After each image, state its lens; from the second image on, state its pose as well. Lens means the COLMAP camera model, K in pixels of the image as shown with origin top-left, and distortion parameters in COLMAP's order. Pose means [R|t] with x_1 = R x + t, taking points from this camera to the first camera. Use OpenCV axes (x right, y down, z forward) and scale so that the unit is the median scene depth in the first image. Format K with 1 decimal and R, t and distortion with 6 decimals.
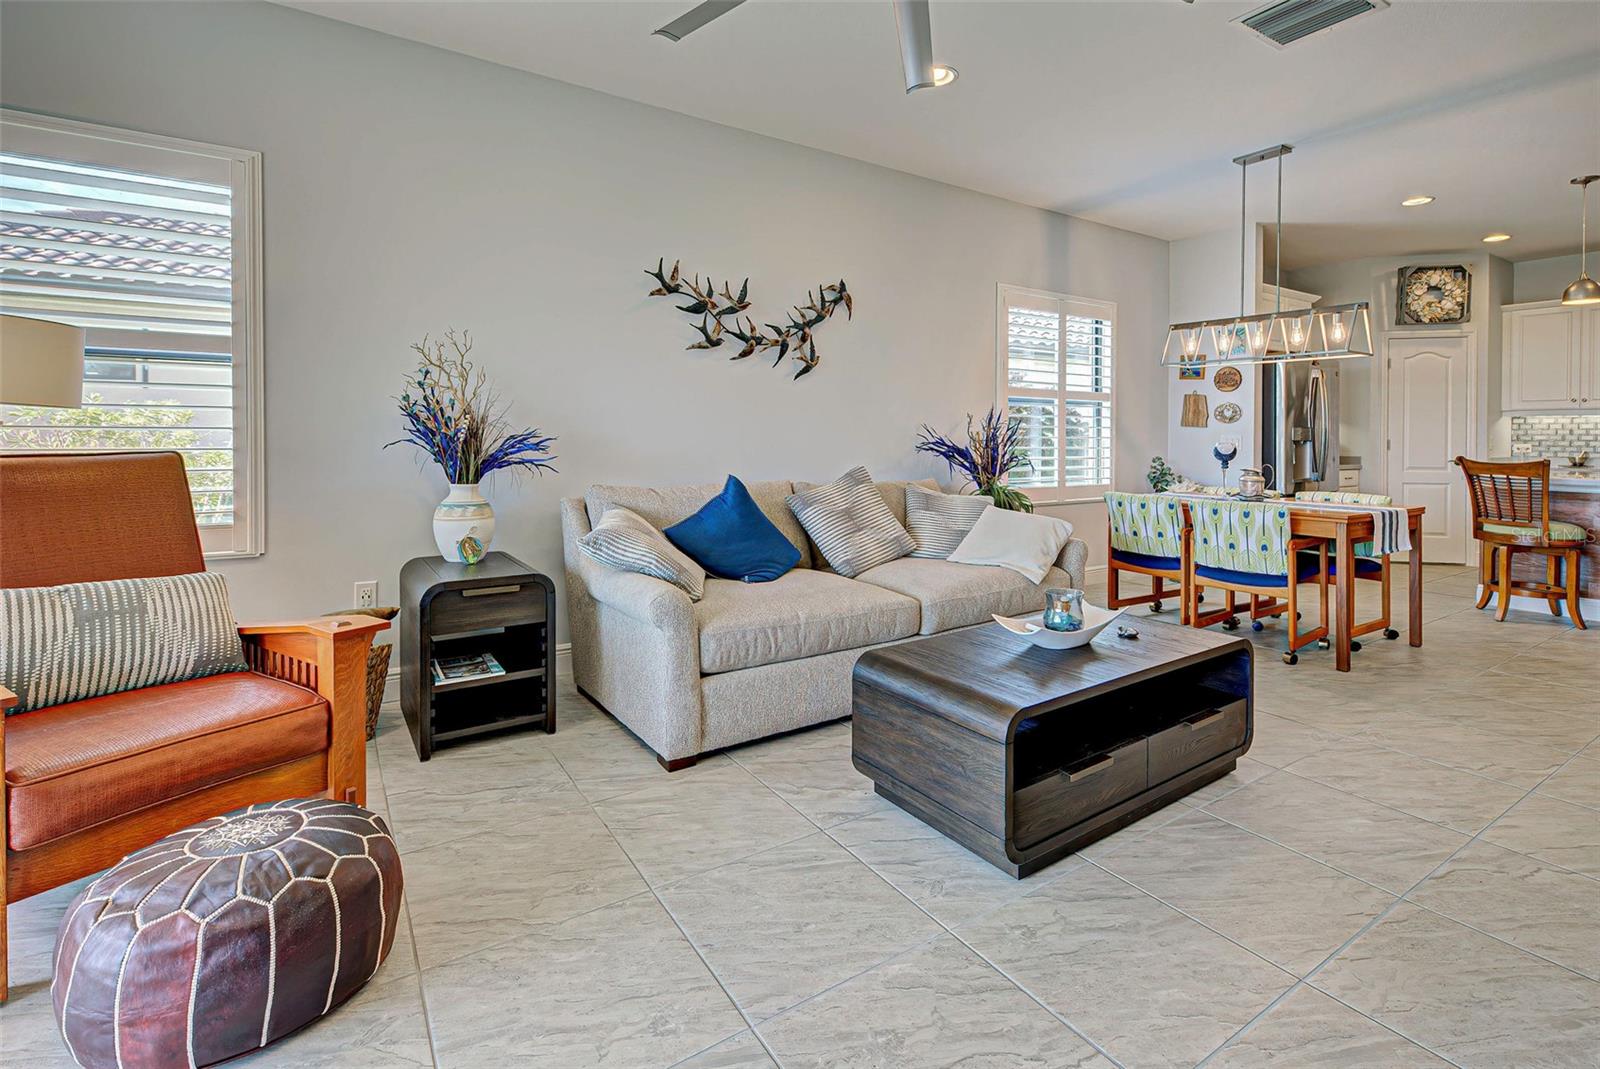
lens RADIAL K [[737.9, 0, 804.6], [0, 737.9, 444.9], [0, 0, 1]] dist [0.001672, -0.000483]
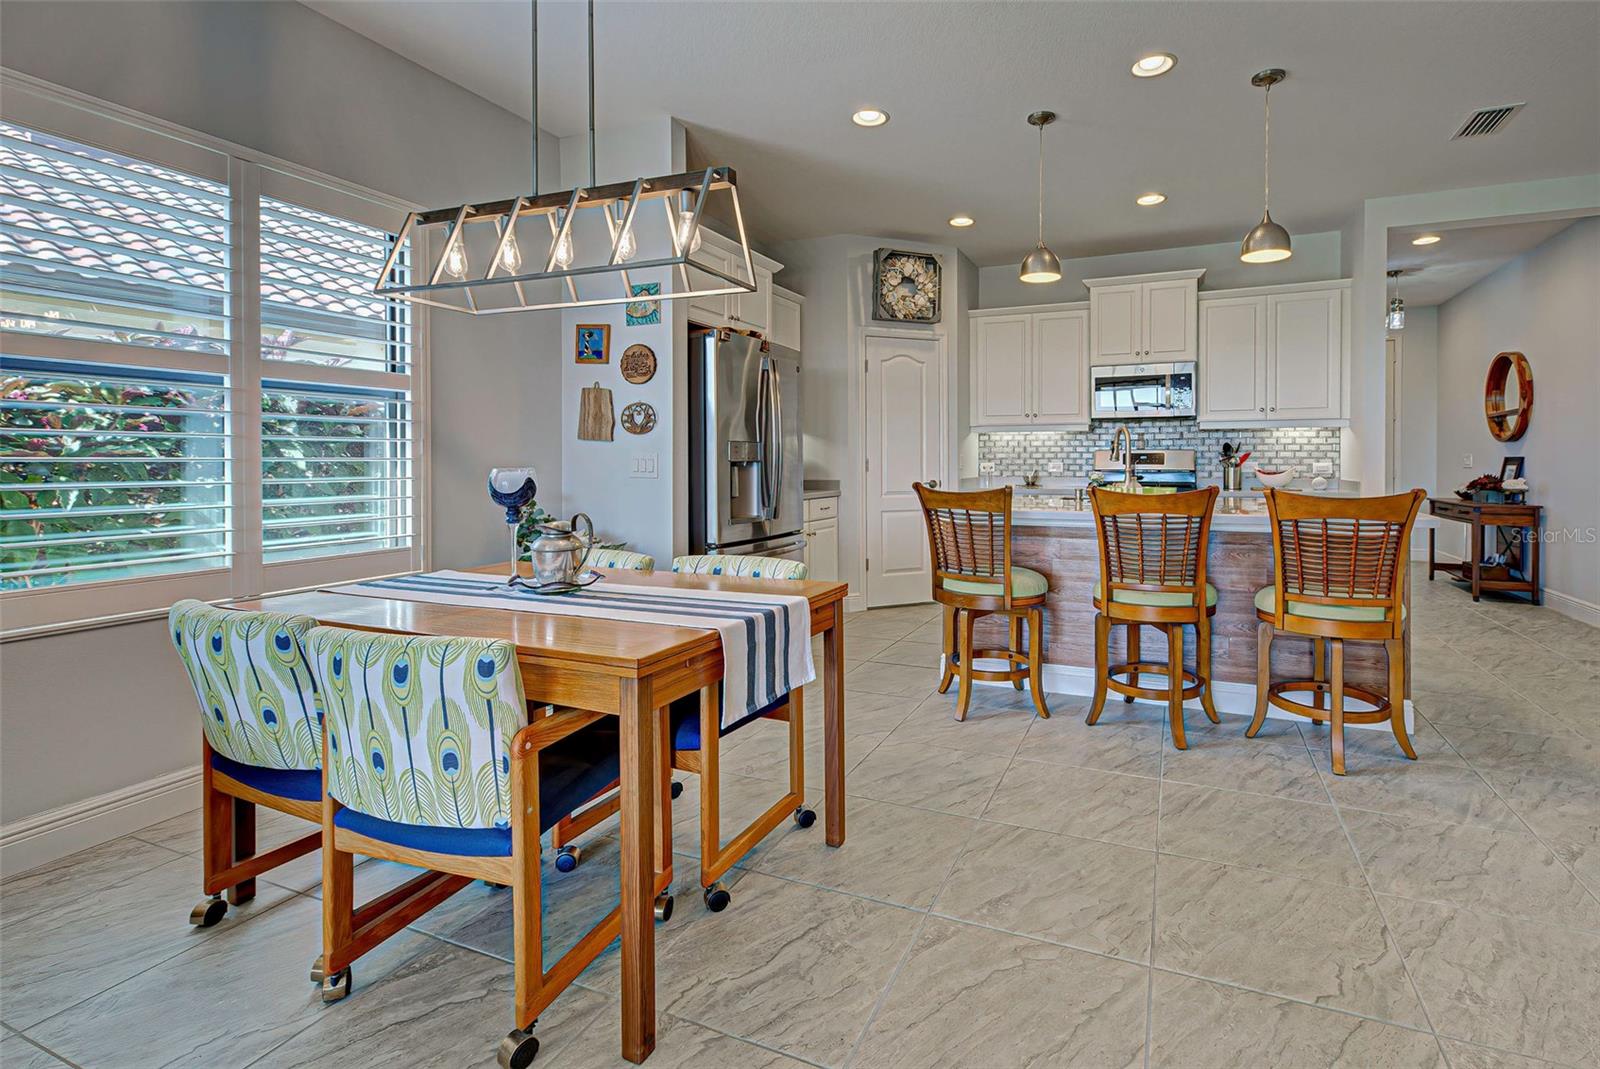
lens RADIAL K [[820.8, 0, 805.3], [0, 820.8, 465.2], [0, 0, 1]] dist [0.014696, 0.000085]
pose [[0.852977, -0.009824, 0.521856, 0.335783], [0.010574, 0.999943, 0.001540, -0.002856], [-0.521841, 0.004205, 0.853032, 0.336684]]
